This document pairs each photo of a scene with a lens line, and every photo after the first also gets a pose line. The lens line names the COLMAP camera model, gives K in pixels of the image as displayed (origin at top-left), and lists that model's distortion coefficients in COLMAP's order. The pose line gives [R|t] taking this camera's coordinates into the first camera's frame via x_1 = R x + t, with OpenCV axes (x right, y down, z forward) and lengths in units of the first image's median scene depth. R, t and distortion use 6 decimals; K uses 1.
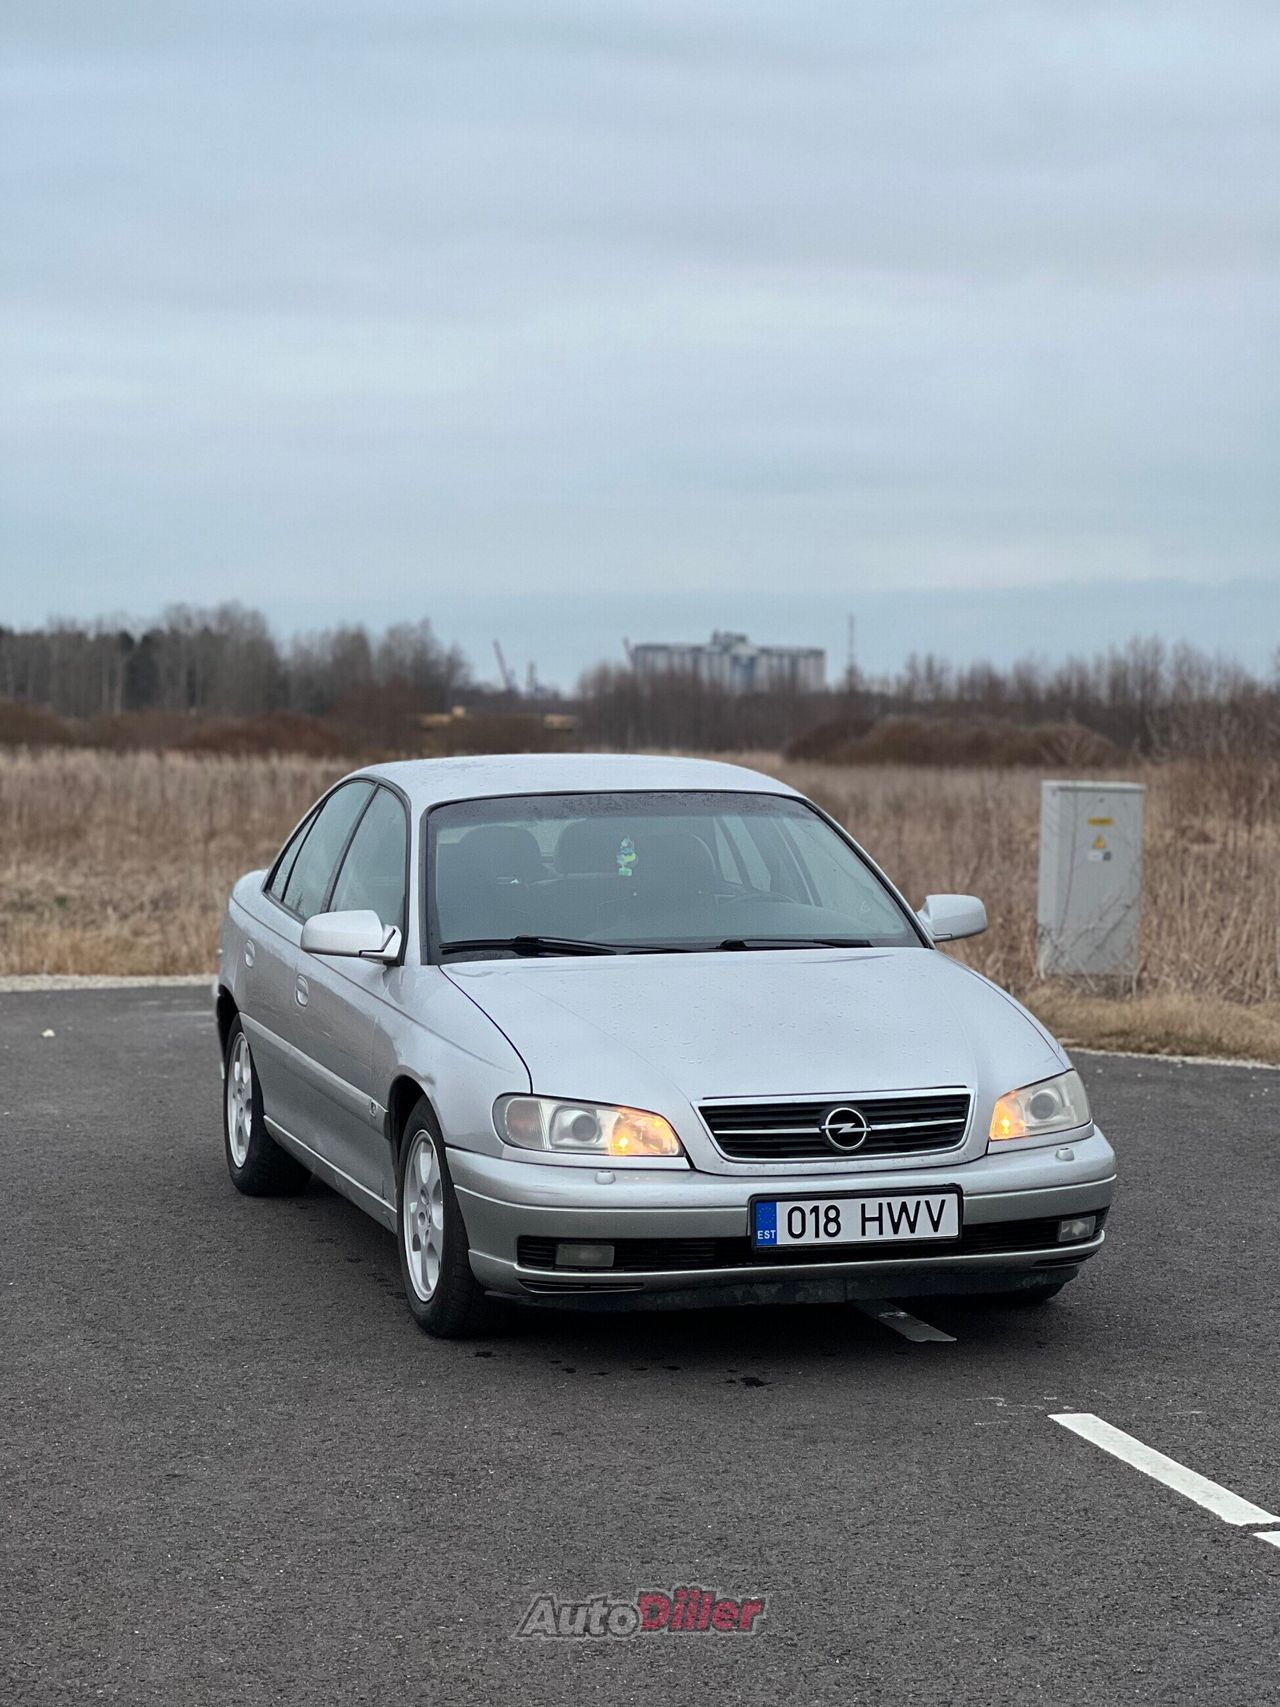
lens RADIAL K [[3993.9, 0, 645.8], [0, 3993.9, 855.8], [0, 0, 1]] dist [0.039386, 0.000000]
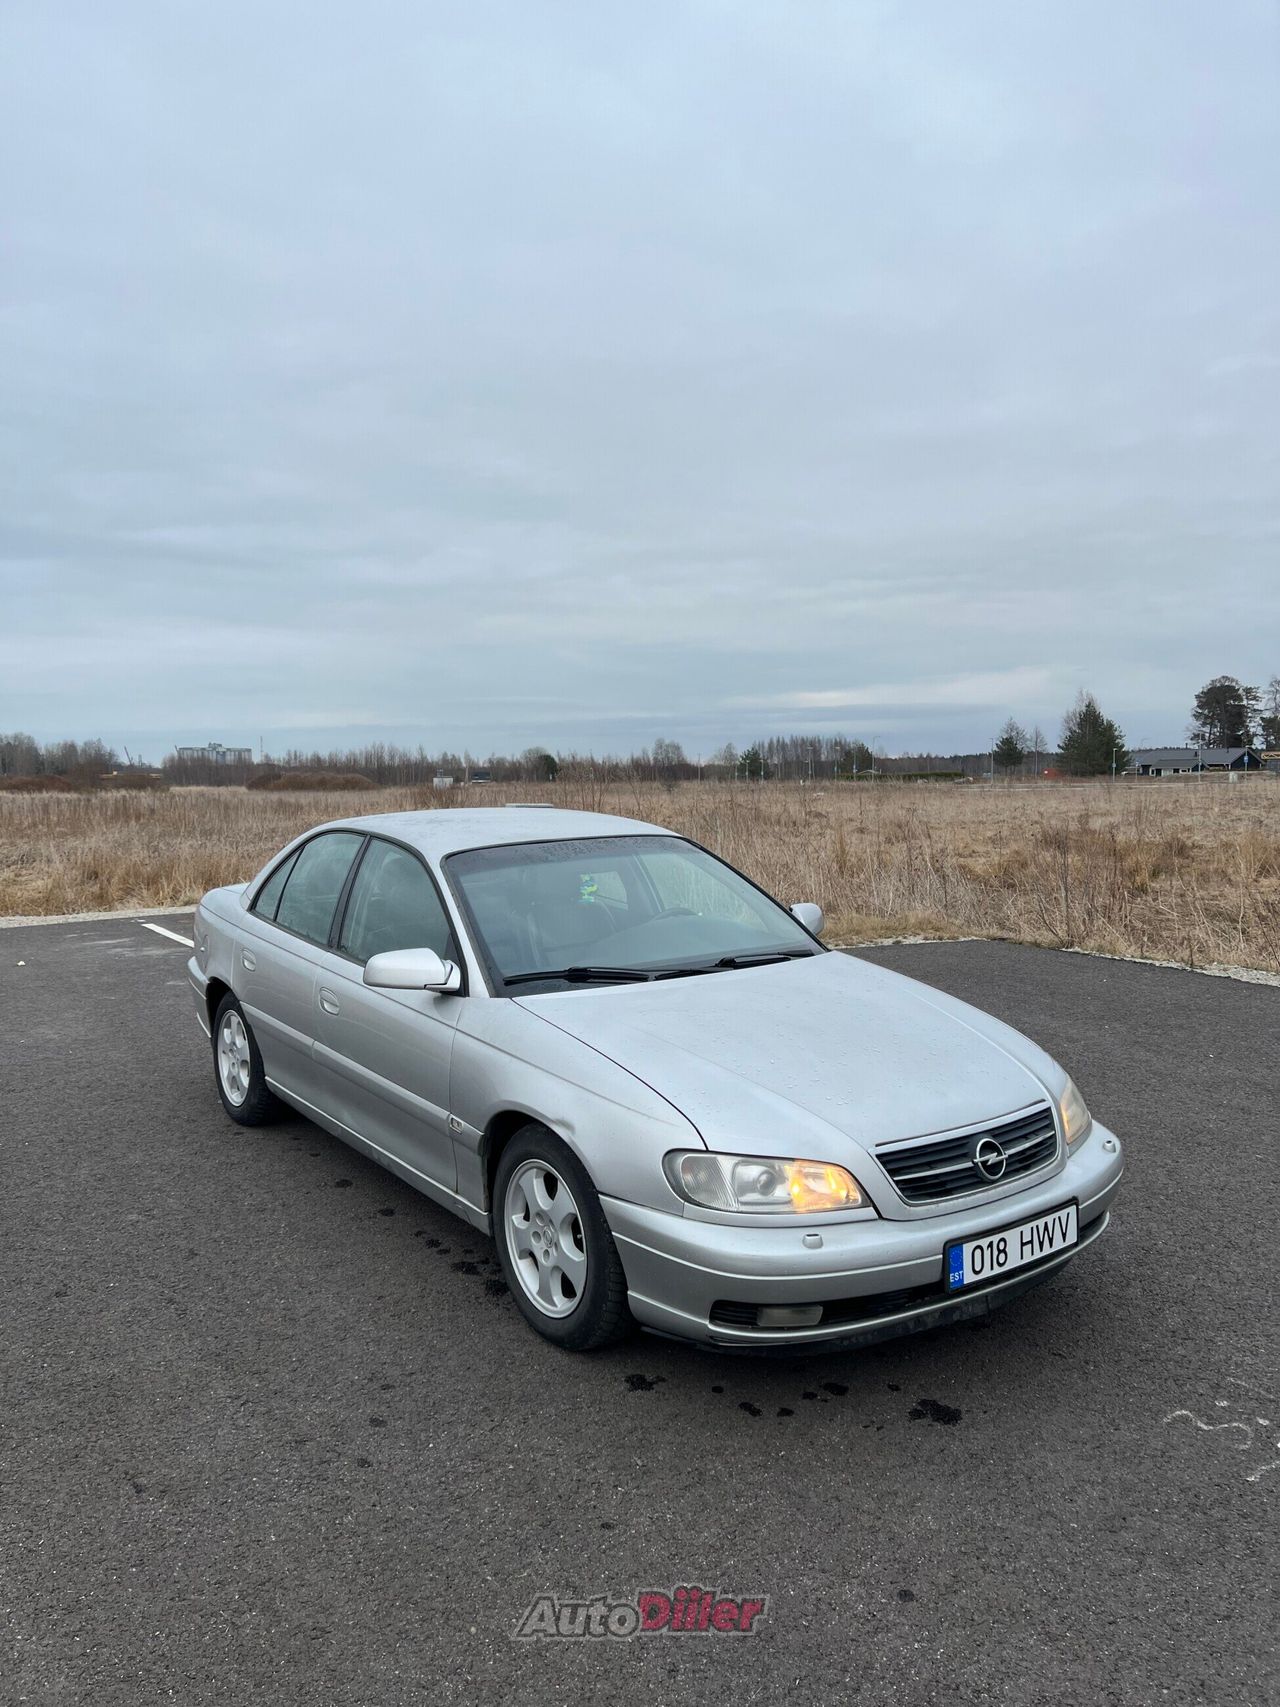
lens RADIAL K [[1302.4, 0, 634.6], [0, 1302.4, 843.4], [0, 0, 1]] dist [0.052182, -0.065715]
pose [[0.942951, -0.034341, 0.331155, -0.157641], [0.027245, 0.999289, 0.026051, -0.030175], [-0.331814, -0.015542, 0.943217, 0.689870]]
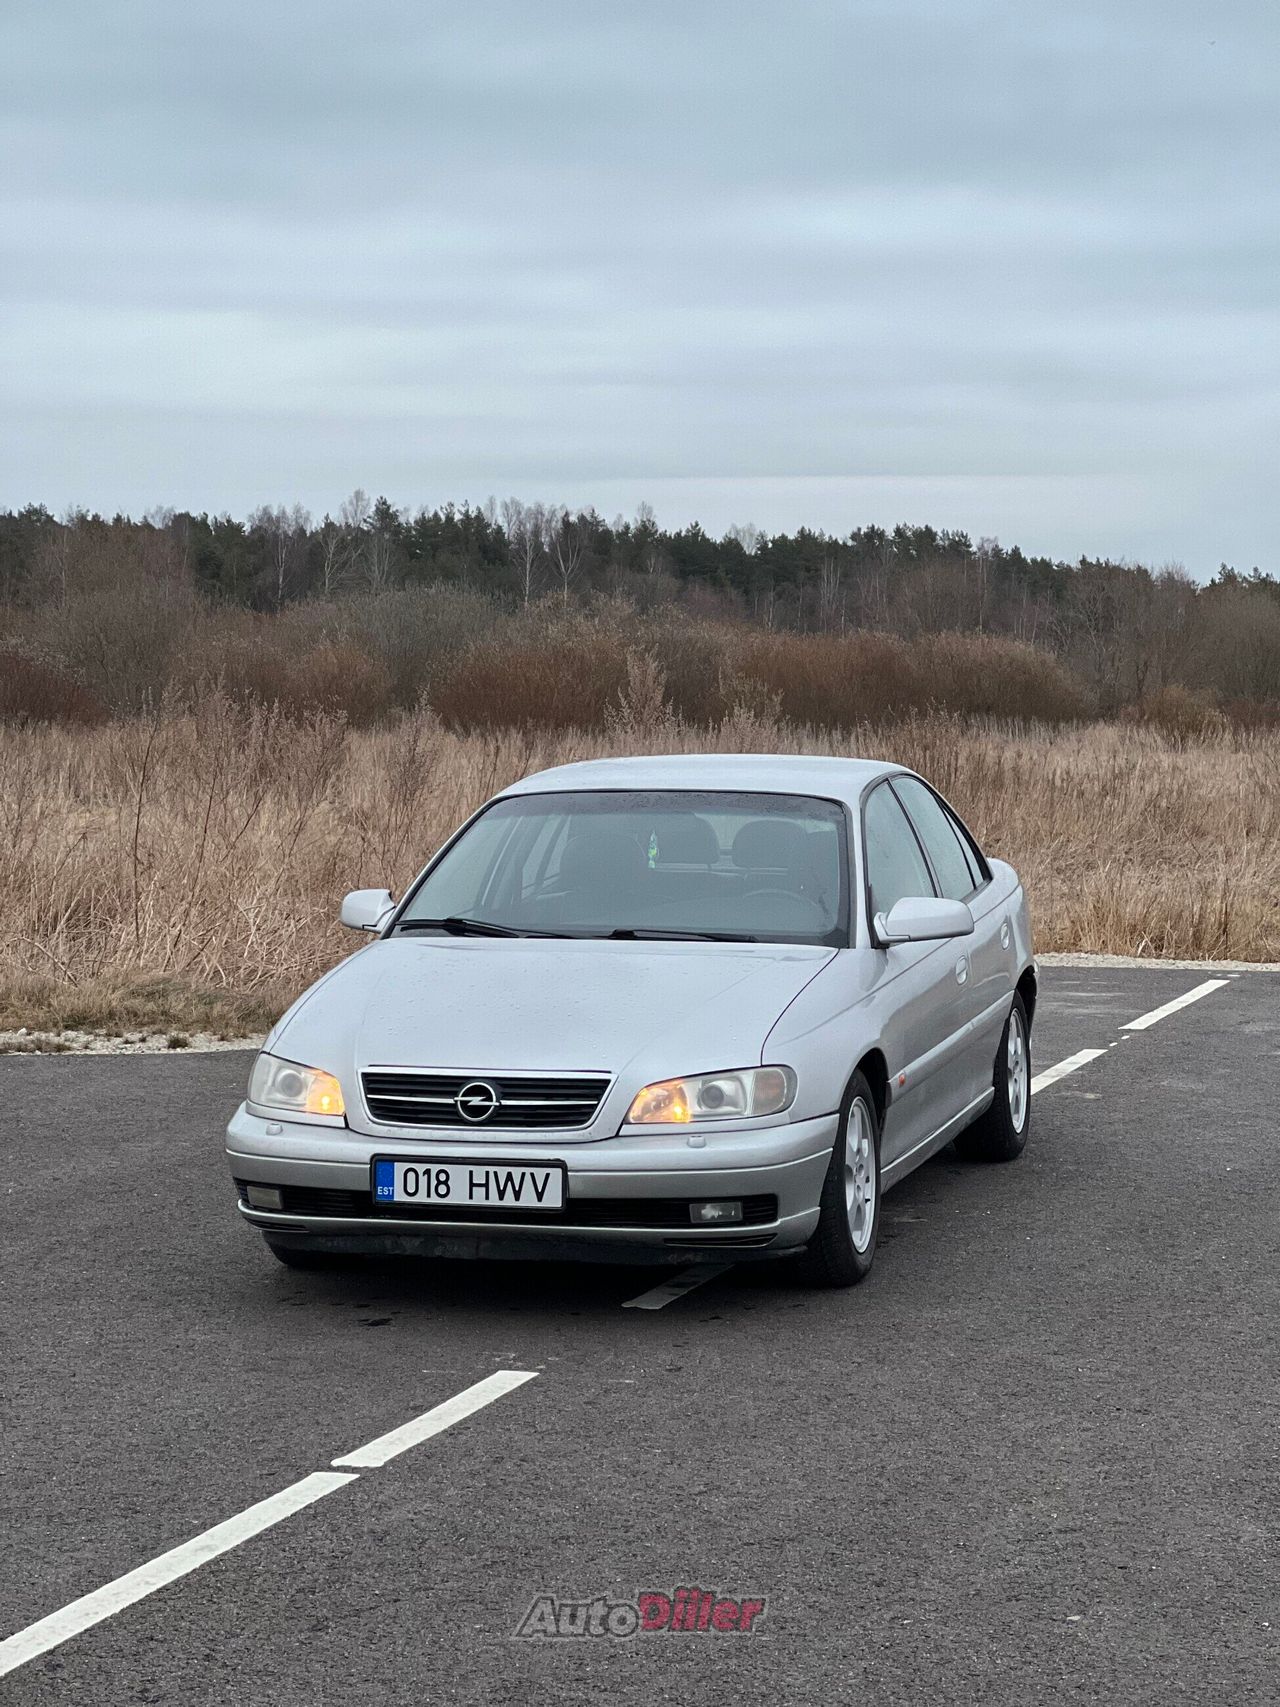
lens RADIAL K [[3993.9, 0, 638.7], [0, 3993.9, 858.2], [0, 0, 1]] dist [0.039386, 0.000000]
pose [[0.860807, 0.037520, -0.507546, 0.638810], [-0.034340, 0.999288, 0.015630, -0.017077], [0.507771, 0.003975, 0.861483, 0.076791]]
